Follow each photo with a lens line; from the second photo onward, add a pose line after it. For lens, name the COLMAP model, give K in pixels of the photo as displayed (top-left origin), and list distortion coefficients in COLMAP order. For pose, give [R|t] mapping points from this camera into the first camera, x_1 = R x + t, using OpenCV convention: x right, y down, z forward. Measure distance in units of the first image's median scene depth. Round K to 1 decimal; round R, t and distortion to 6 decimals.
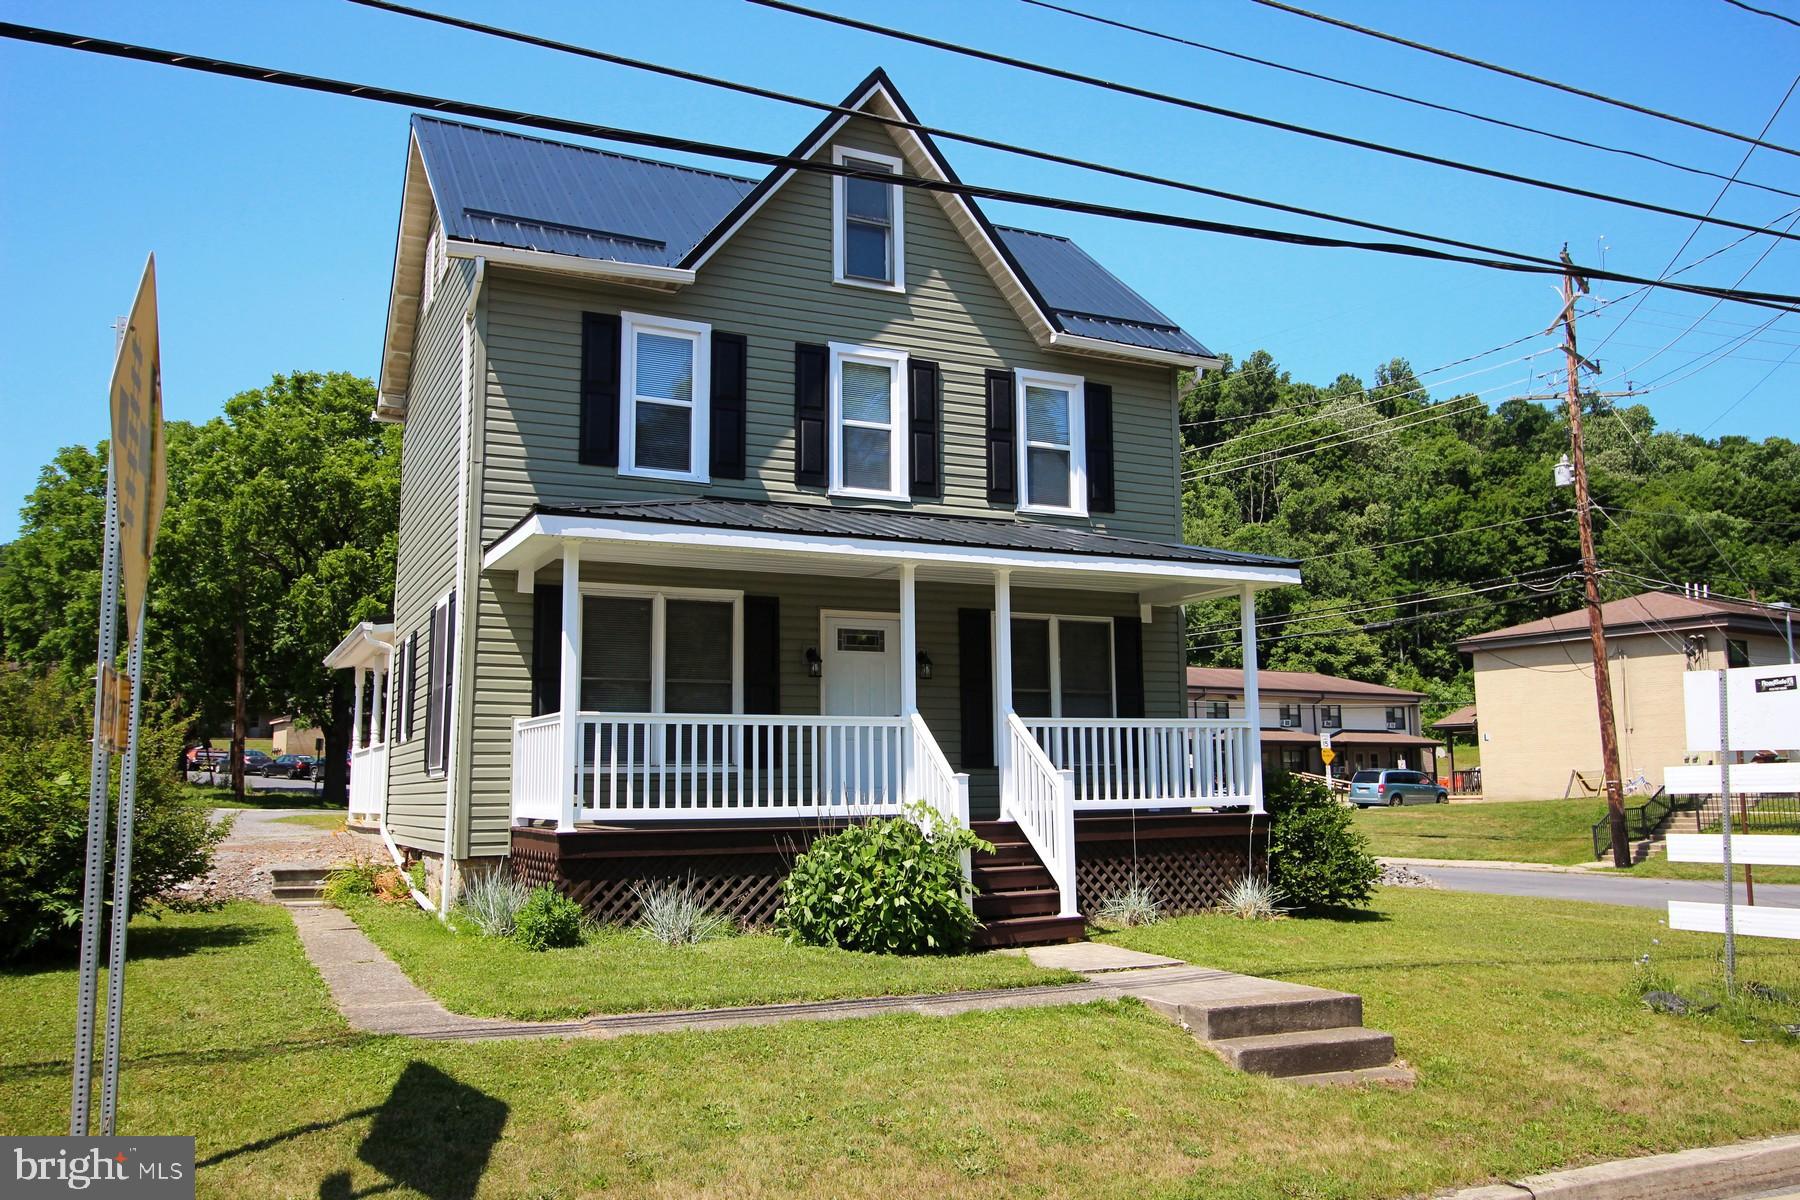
lens RADIAL K [[1408.9, 0, 897.4], [0, 1408.9, 612.9], [0, 0, 1]] dist [-0.002955, 0.002474]
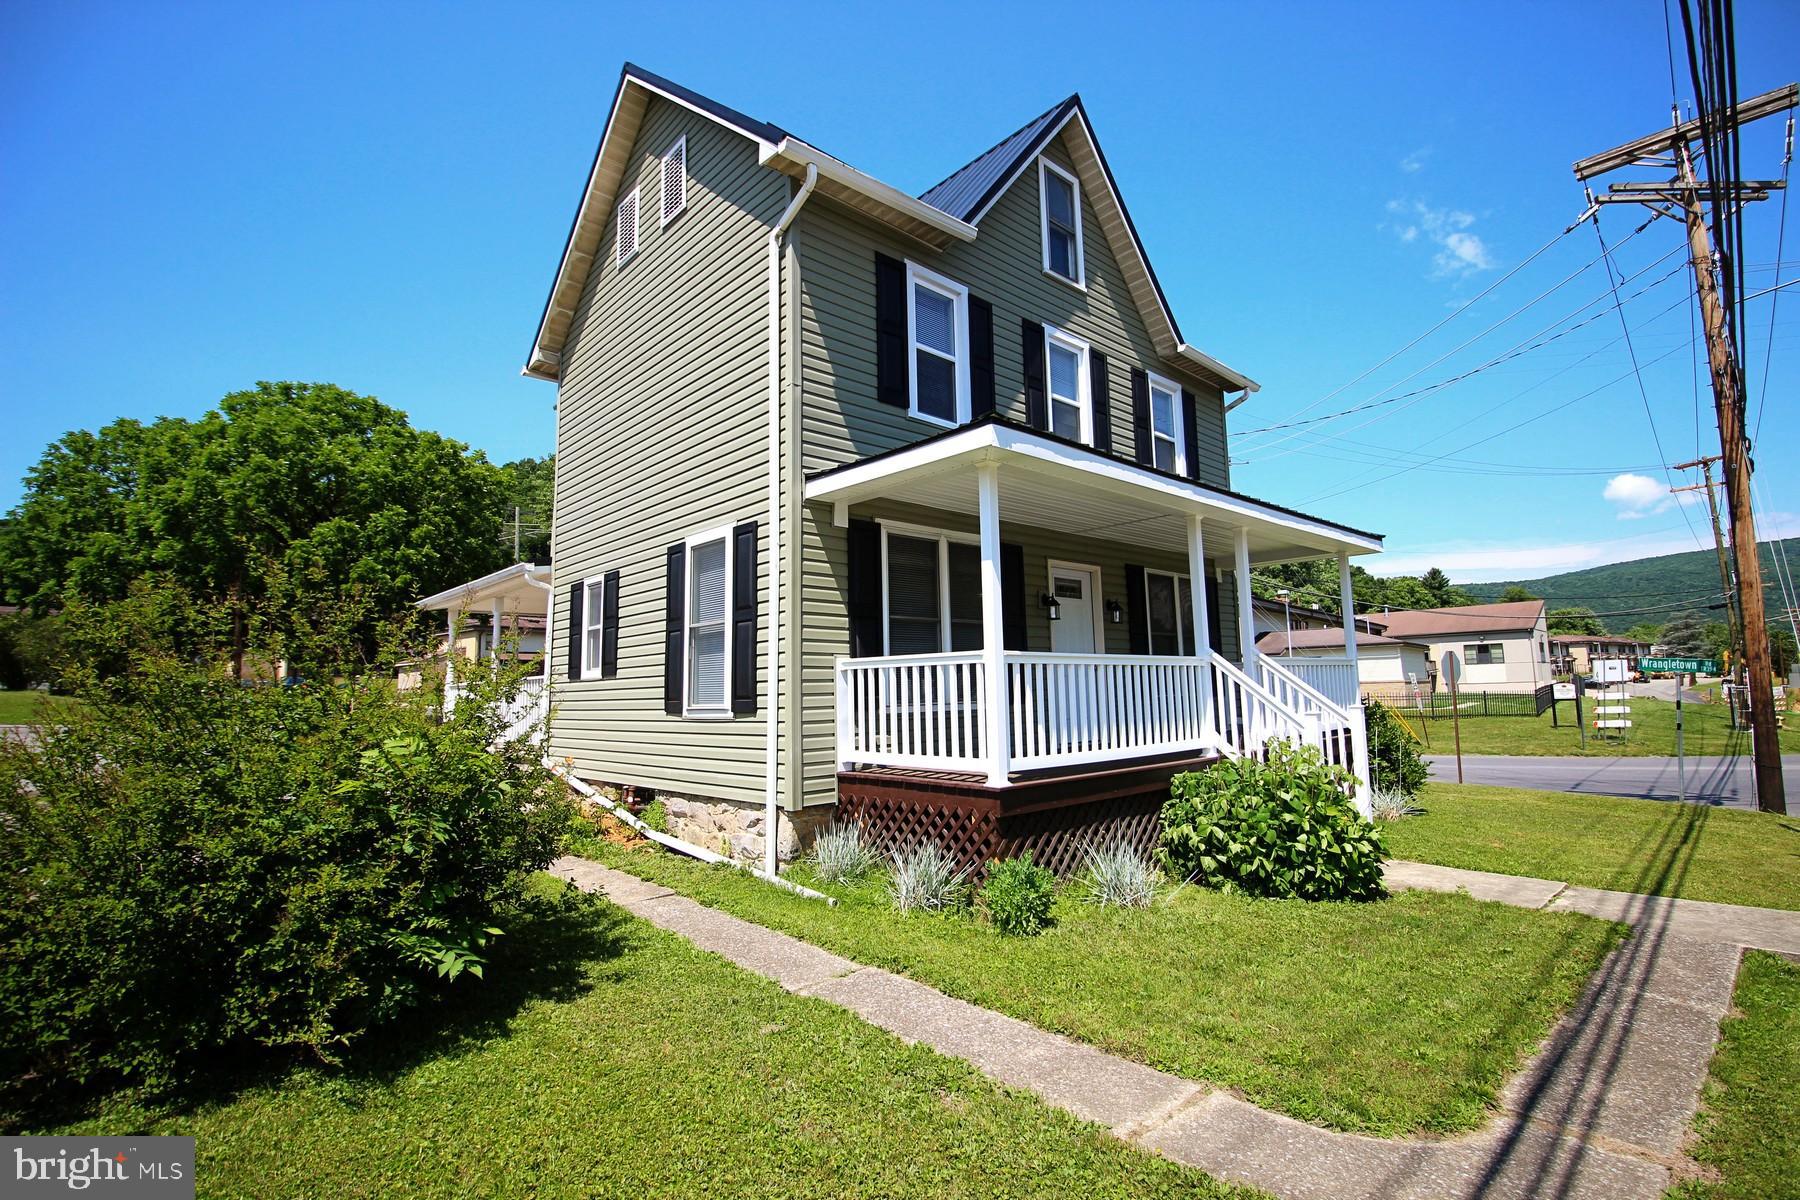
lens RADIAL K [[837.7, 0, 911.4], [0, 837.7, 602.3], [0, 0, 1]] dist [-0.022122, -0.003295]
pose [[0.956483, 0.020524, 0.291066, -0.337817], [-0.024228, 0.999665, 0.009127, 0.027225], [-0.290782, -0.015781, 0.956659, 0.388011]]
